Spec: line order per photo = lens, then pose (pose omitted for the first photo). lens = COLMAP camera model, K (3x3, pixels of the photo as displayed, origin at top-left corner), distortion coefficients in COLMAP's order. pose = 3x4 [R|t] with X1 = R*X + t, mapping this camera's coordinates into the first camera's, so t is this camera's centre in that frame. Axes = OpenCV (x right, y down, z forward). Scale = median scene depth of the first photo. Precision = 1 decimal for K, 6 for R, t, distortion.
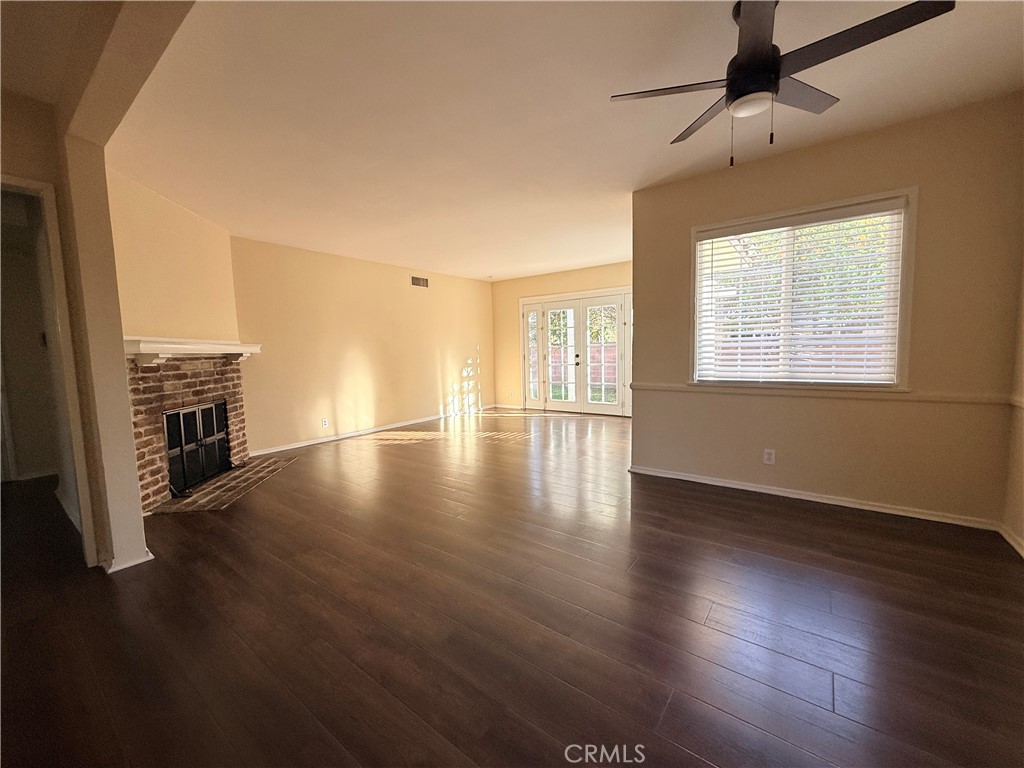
lens RADIAL K [[406.0, 0, 511.4], [0, 406.0, 383.6], [0, 0, 1]] dist [-0.002076, 0.000831]
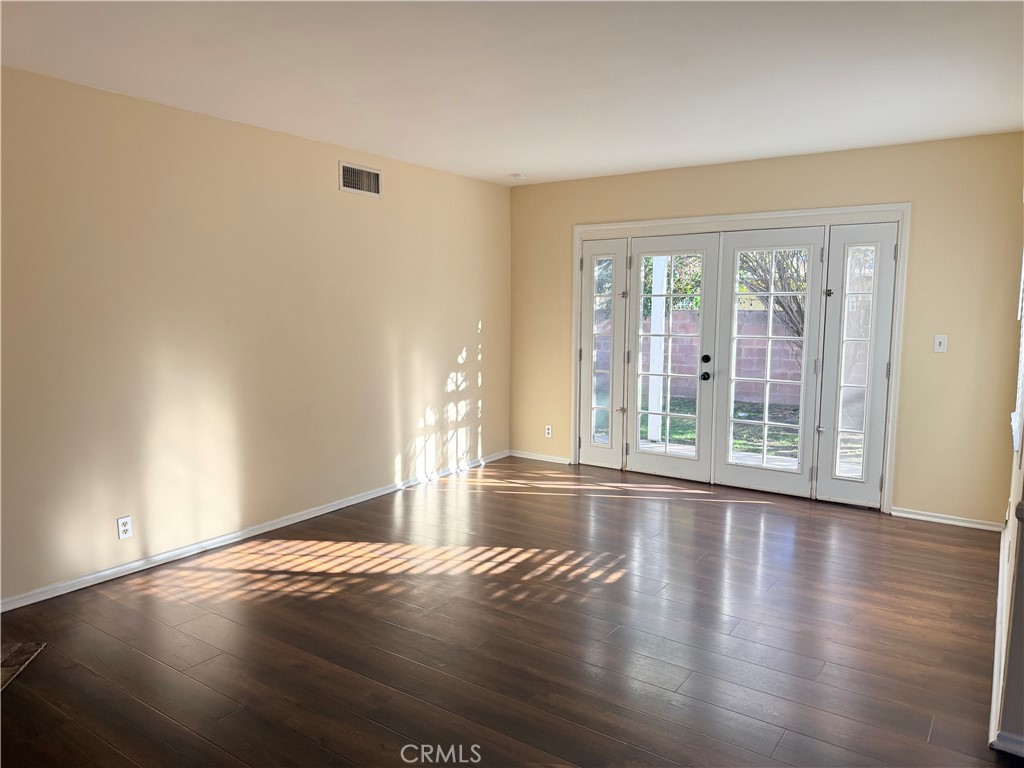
lens RADIAL K [[709.5, 0, 511.5], [0, 709.5, 383.1], [0, 0, 1]] dist [0.058977, -0.049763]
pose [[0.998763, 0.025590, 0.042634, -0.147302], [-0.026725, 0.999298, 0.026259, -0.094489], [-0.041932, -0.027366, 0.998746, 0.366857]]
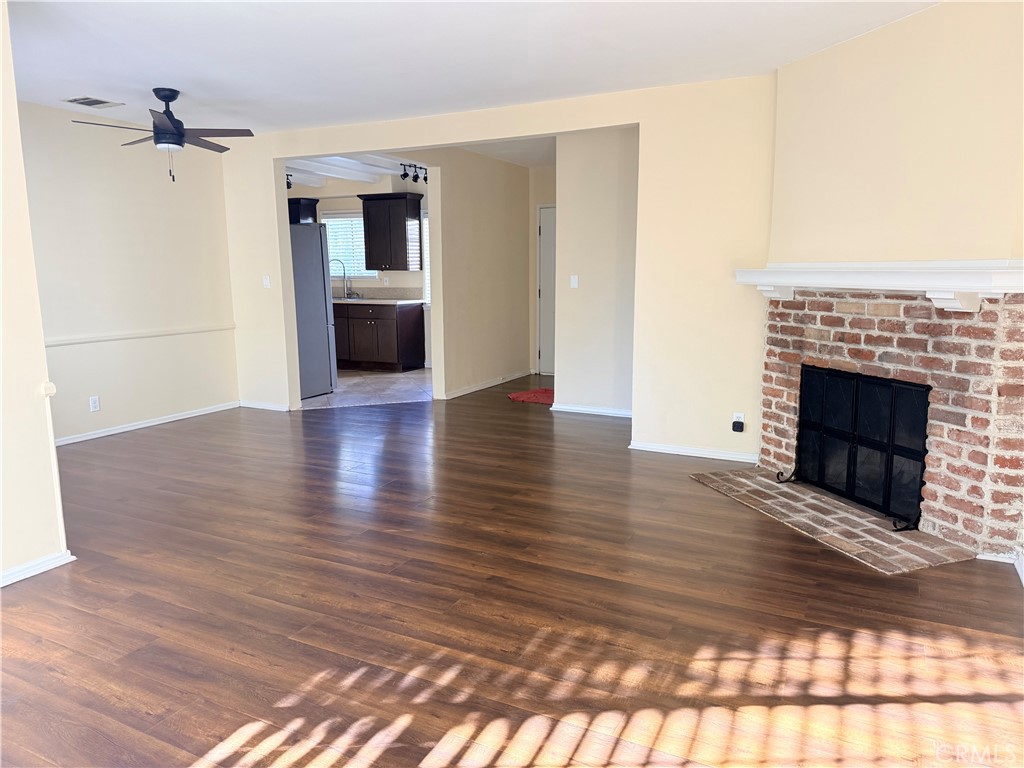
lens RADIAL K [[709.5, 0, 518.3], [0, 709.5, 385.4], [0, 0, 1]] dist [0.058977, -0.049763]
pose [[-0.982152, 0.063450, -0.177064, -0.090031], [0.017985, 0.968750, 0.247387, -0.175033], [0.187227, 0.239788, -0.952601, 1.678499]]
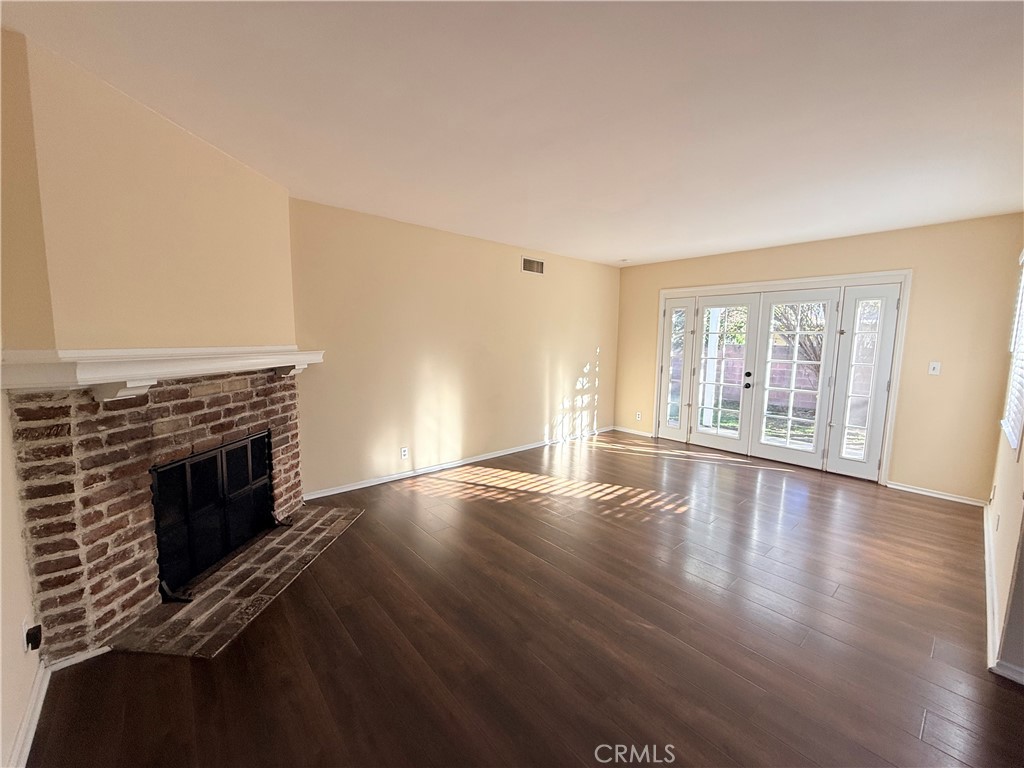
lens RADIAL K [[406.0, 0, 508.3], [0, 406.0, 383.6], [0, 0, 1]] dist [-0.002076, 0.000831]
pose [[0.976107, 0.063339, -0.207852, -0.158399], [-0.057728, 0.997788, 0.032958, -0.086826], [0.209480, -0.020172, 0.977605, 0.396151]]
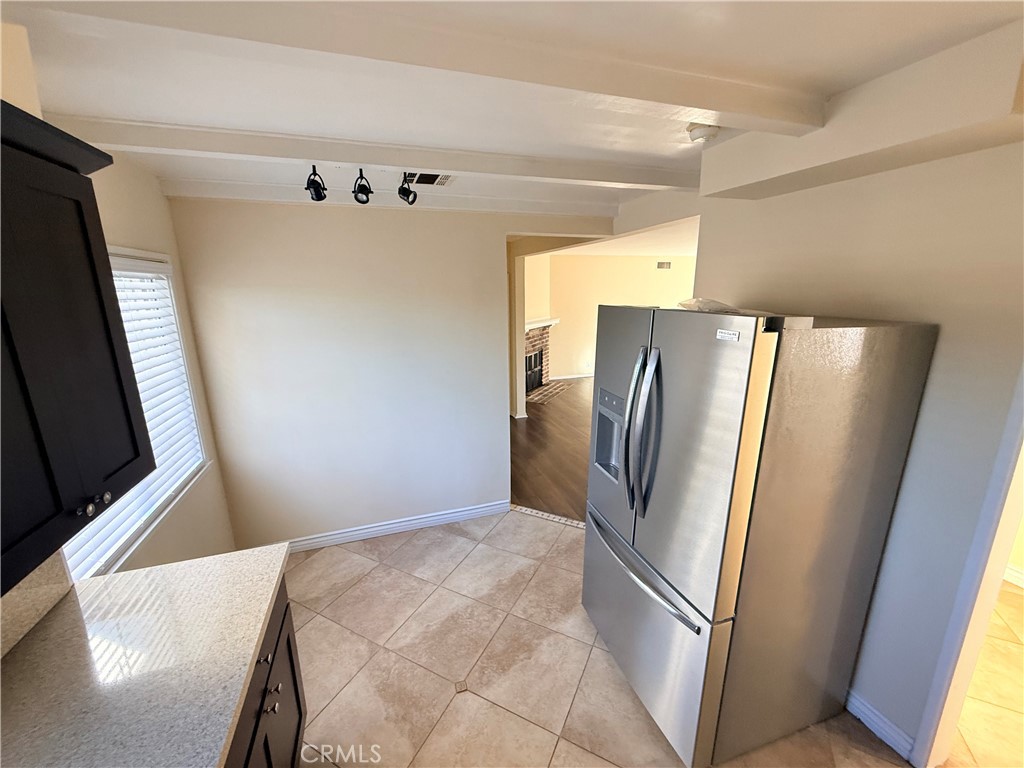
lens RADIAL K [[406.0, 0, 506.5], [0, 406.0, 386.4], [0, 0, 1]] dist [-0.002076, 0.000831]
pose [[0.817784, 0.146757, -0.556500, 0.231672], [-0.052560, 0.981945, 0.181715, -0.121809], [0.573120, -0.119354, 0.810733, -0.638304]]
